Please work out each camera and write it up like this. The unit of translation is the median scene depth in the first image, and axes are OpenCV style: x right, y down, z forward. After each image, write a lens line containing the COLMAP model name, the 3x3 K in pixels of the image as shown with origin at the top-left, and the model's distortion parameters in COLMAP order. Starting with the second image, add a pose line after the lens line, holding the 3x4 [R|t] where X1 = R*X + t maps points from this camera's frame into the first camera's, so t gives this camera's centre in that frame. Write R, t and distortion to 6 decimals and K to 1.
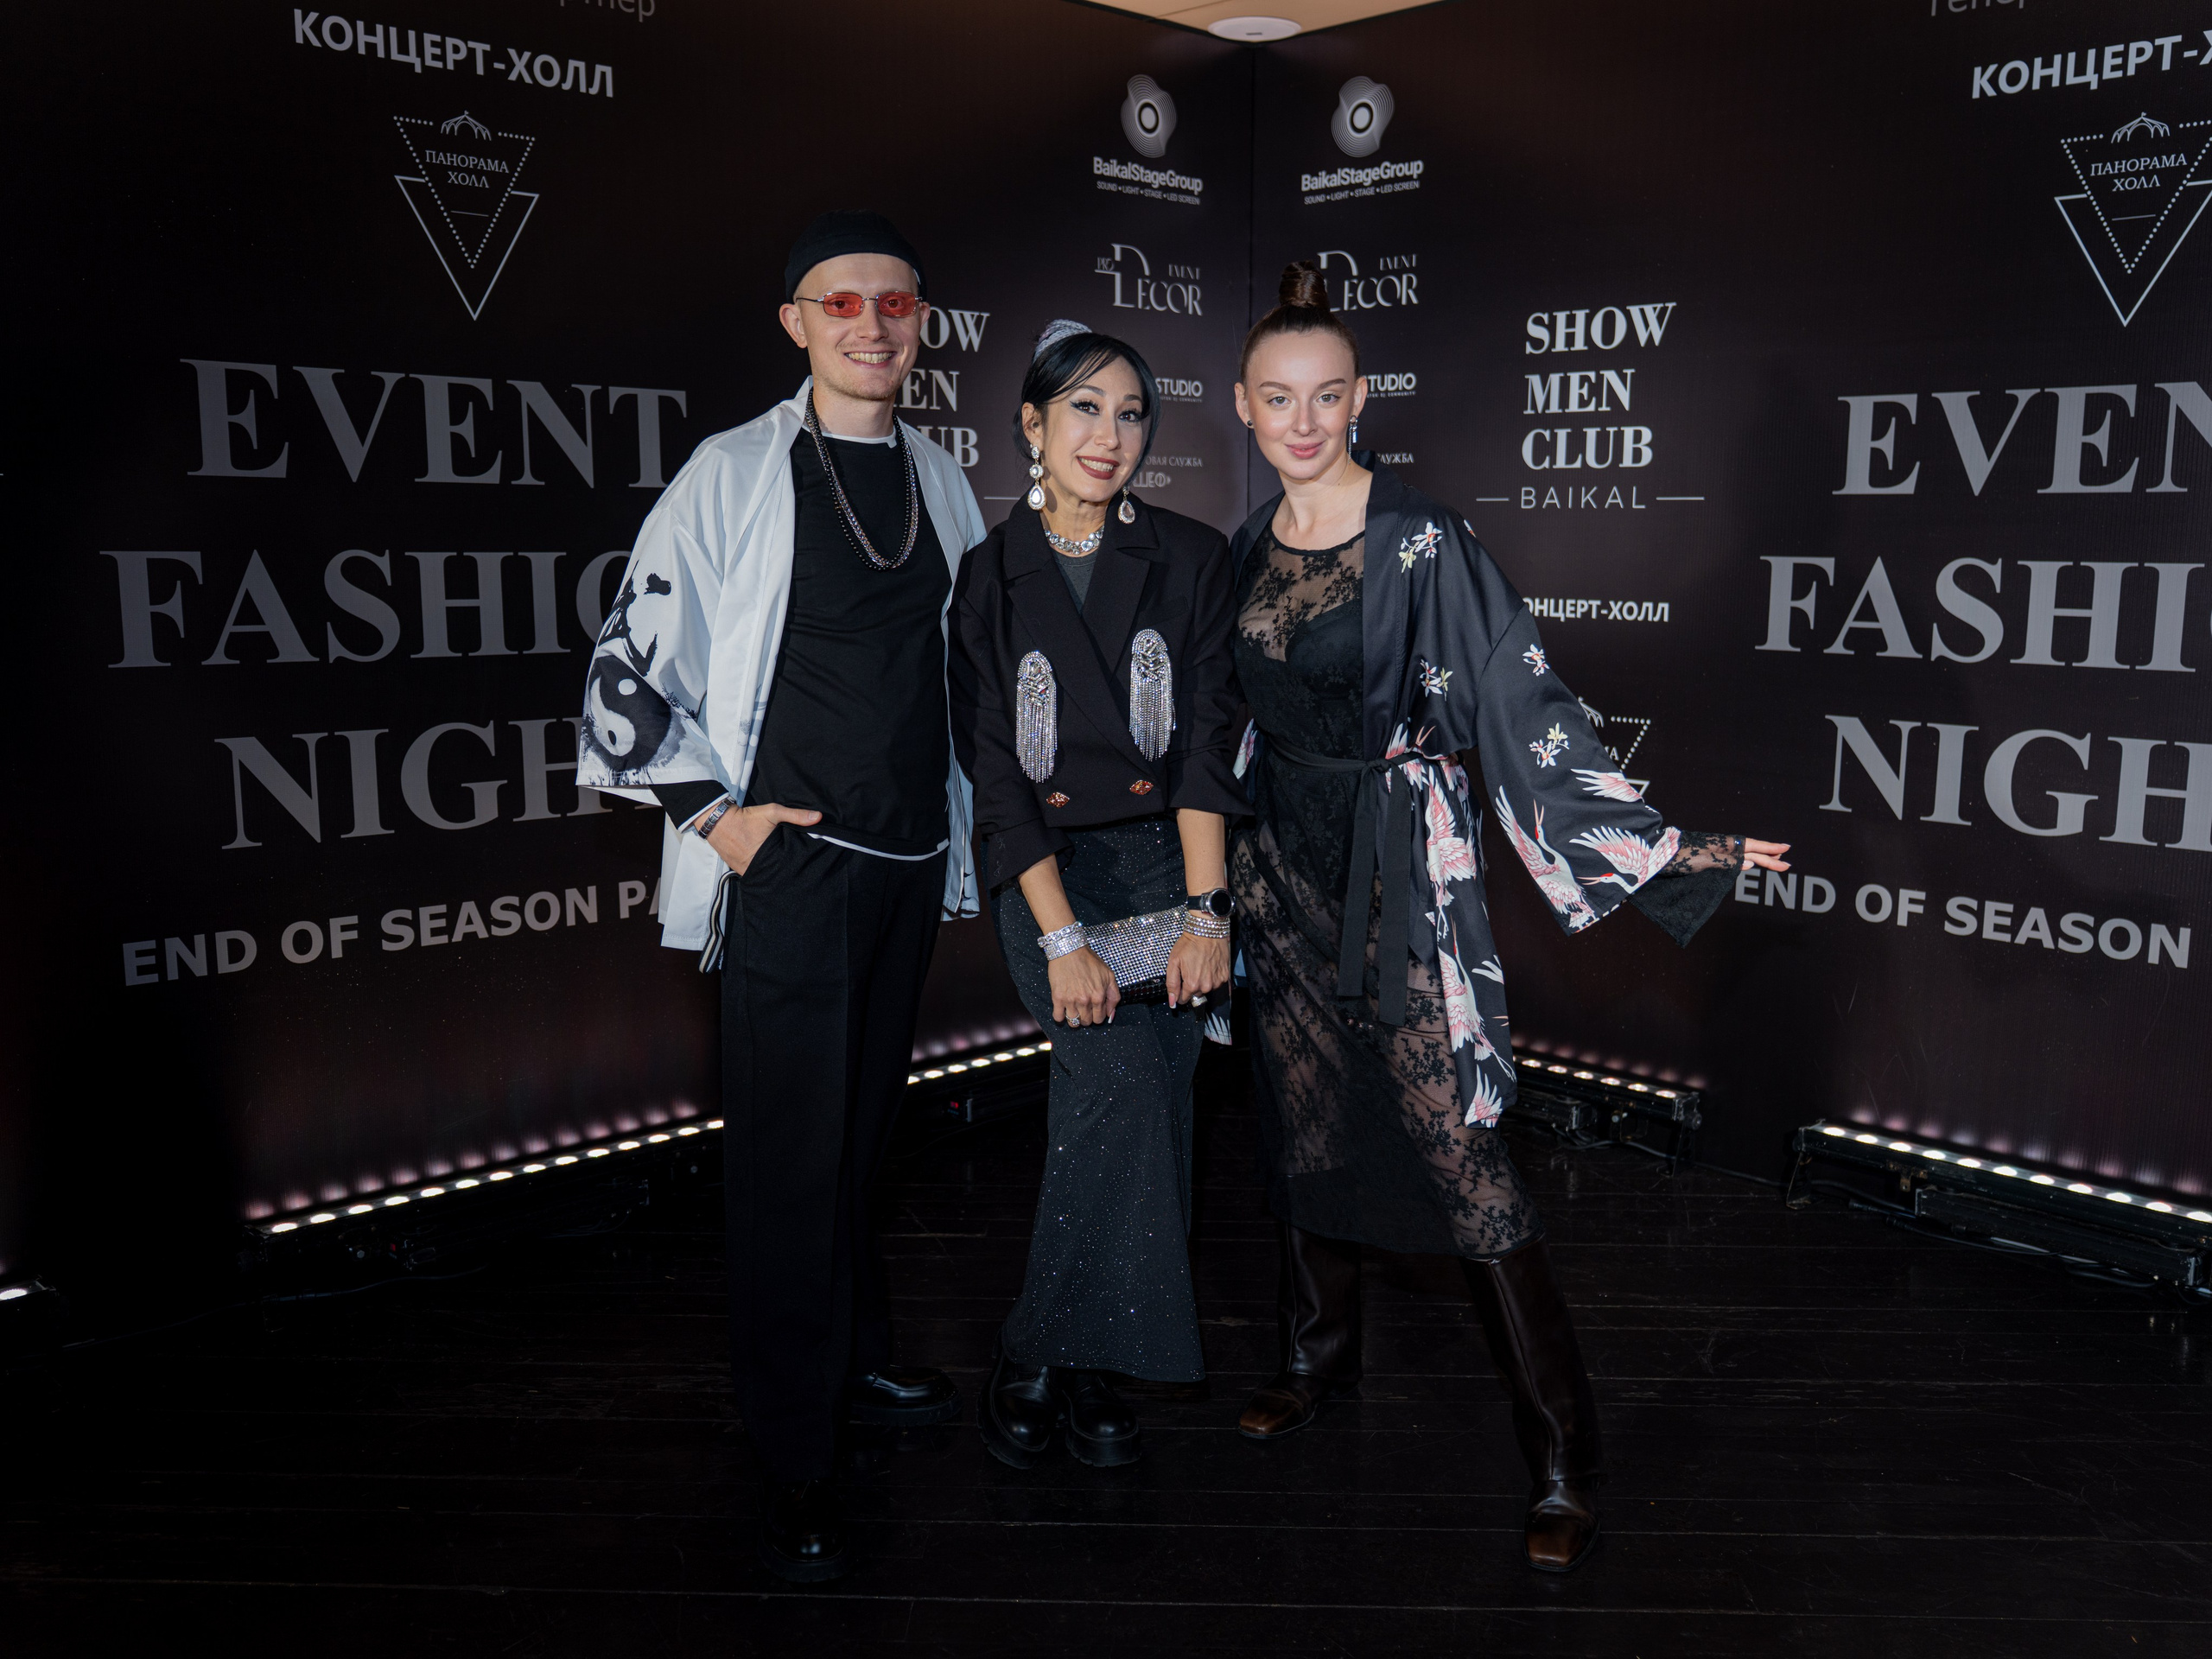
lens RADIAL K [[1980.5, 0, 1086.6], [0, 1980.5, 829.6], [0, 0, 1]] dist [-0.001834, 0.003825]
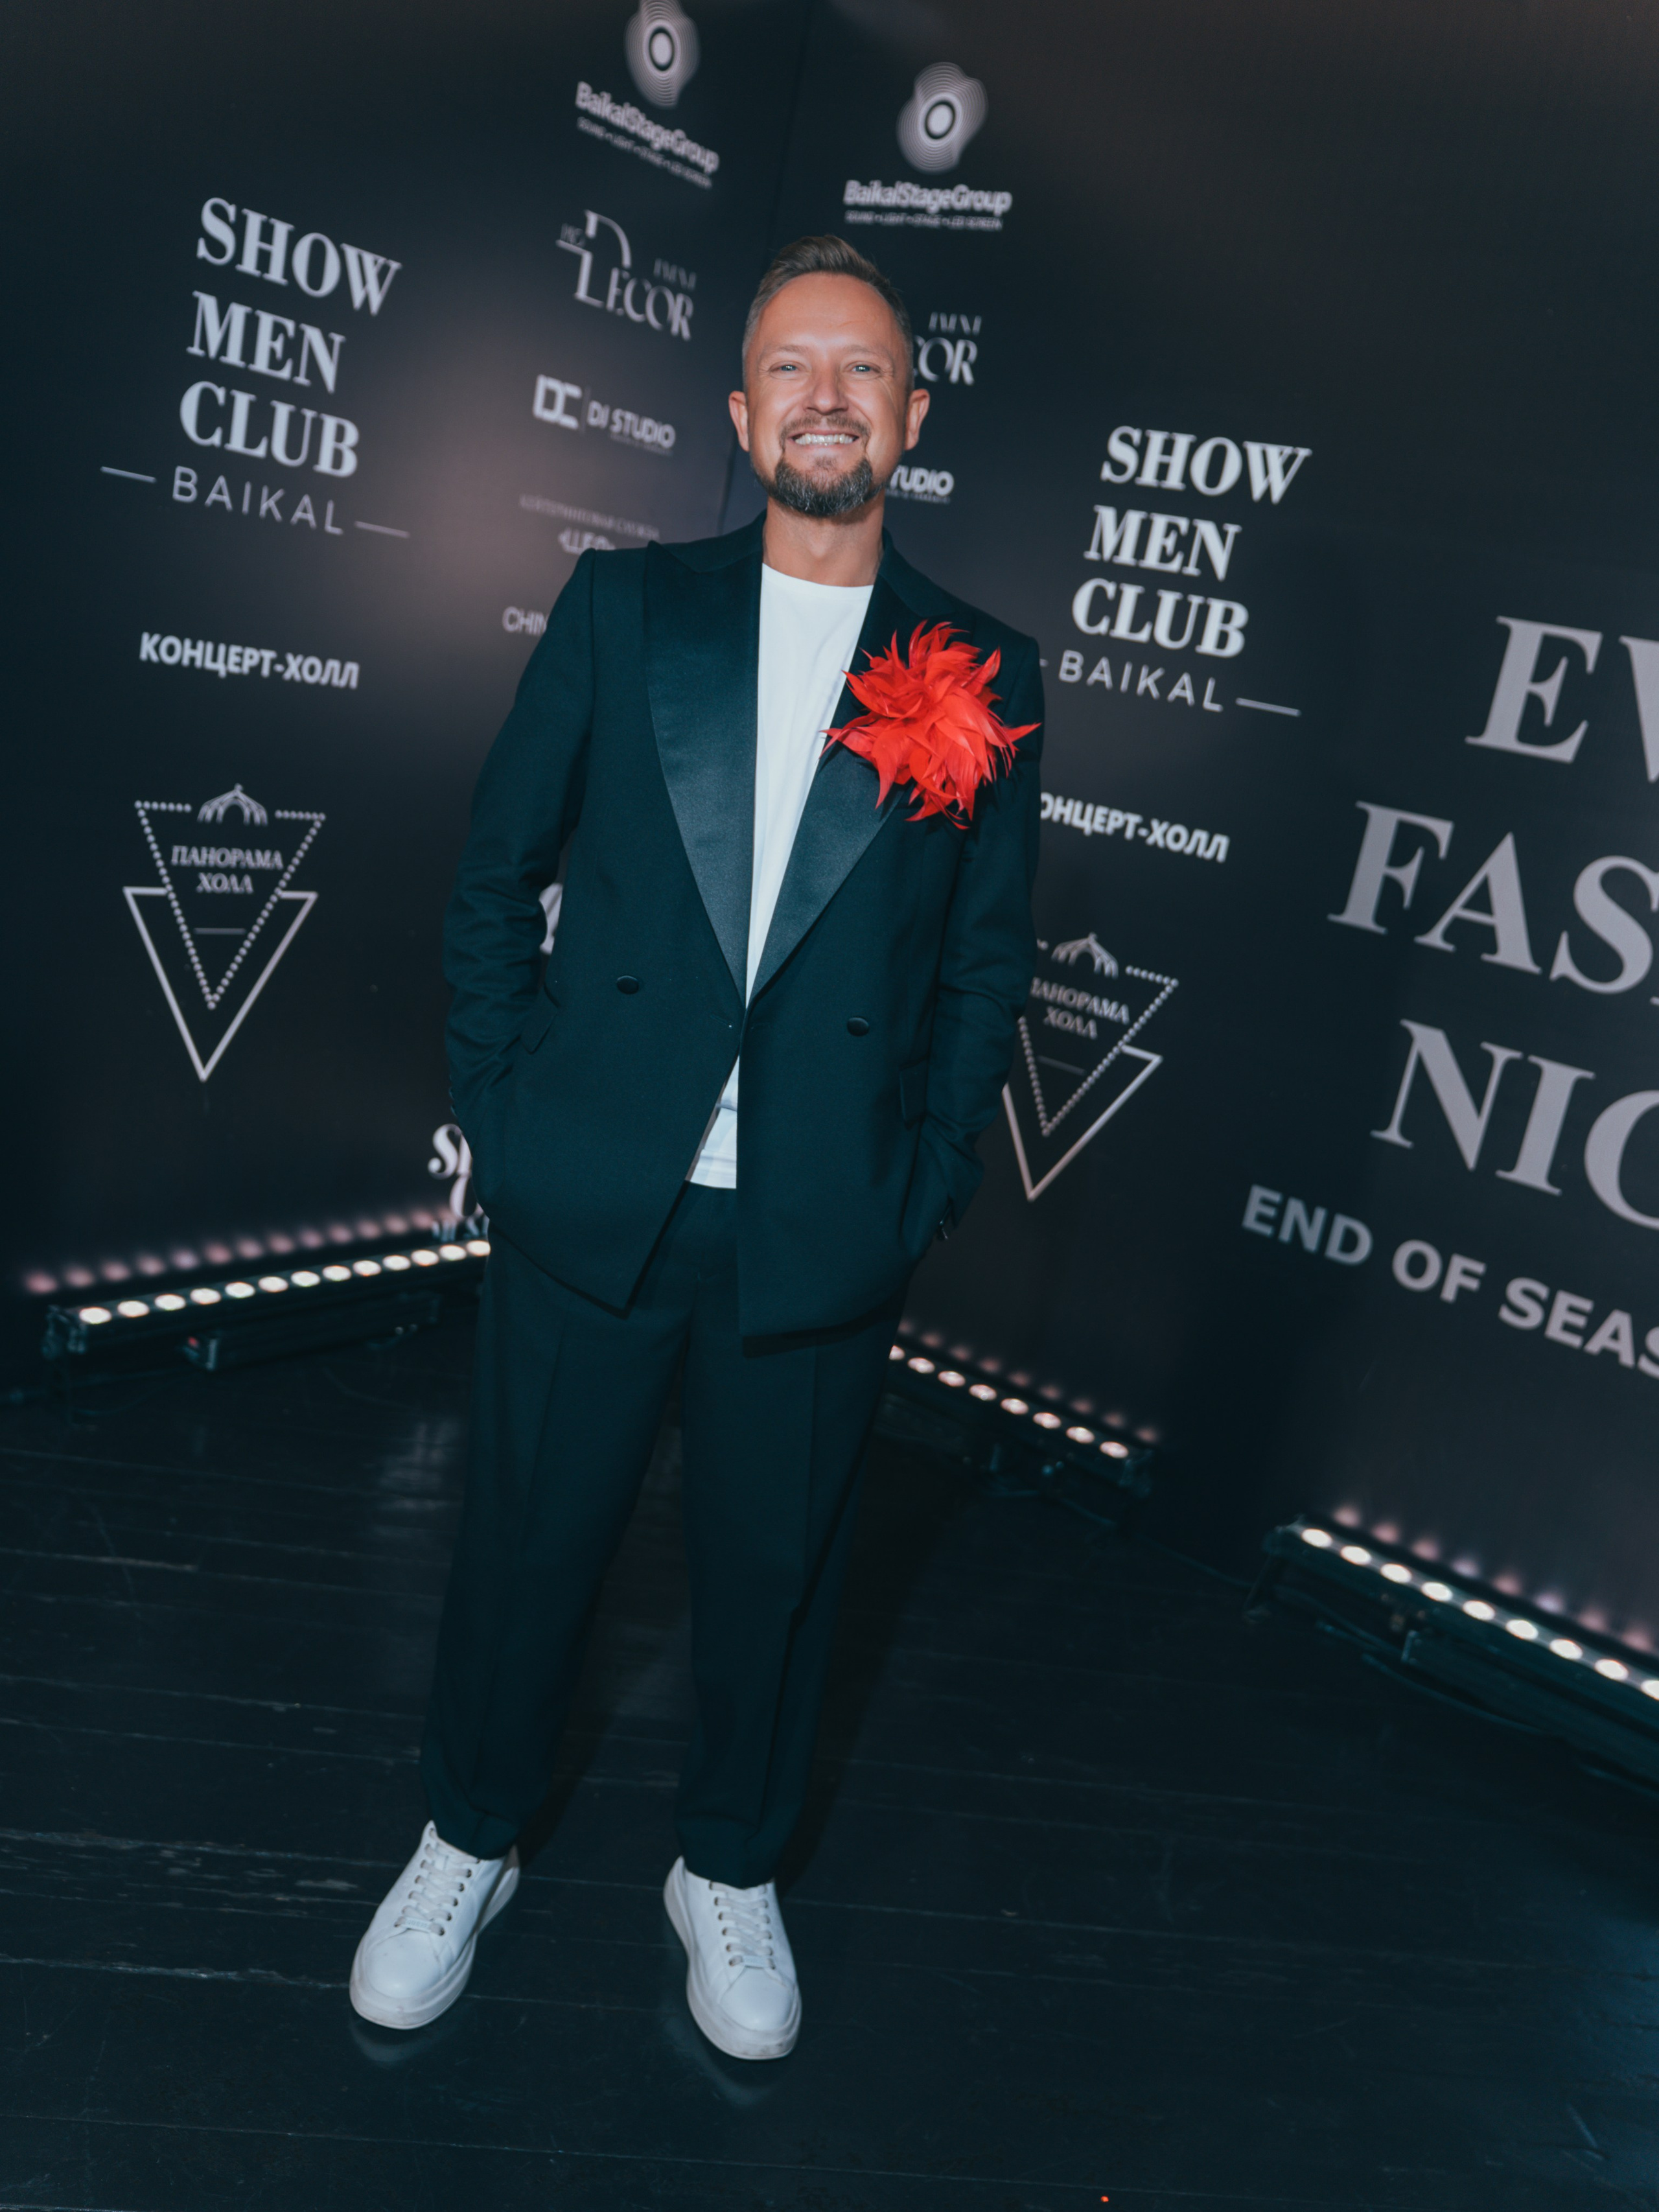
lens RADIAL K [[1980.4, 0, 827.3], [0, 1980.4, 1089.1], [0, 0, 1]] dist [-0.001834, 0.003825]
pose [[0.969118, 0.145958, 0.198764, 0.001288], [-0.162446, 0.984284, 0.069255, -0.044770], [-0.185532, -0.099405, 0.977597, 0.254430]]
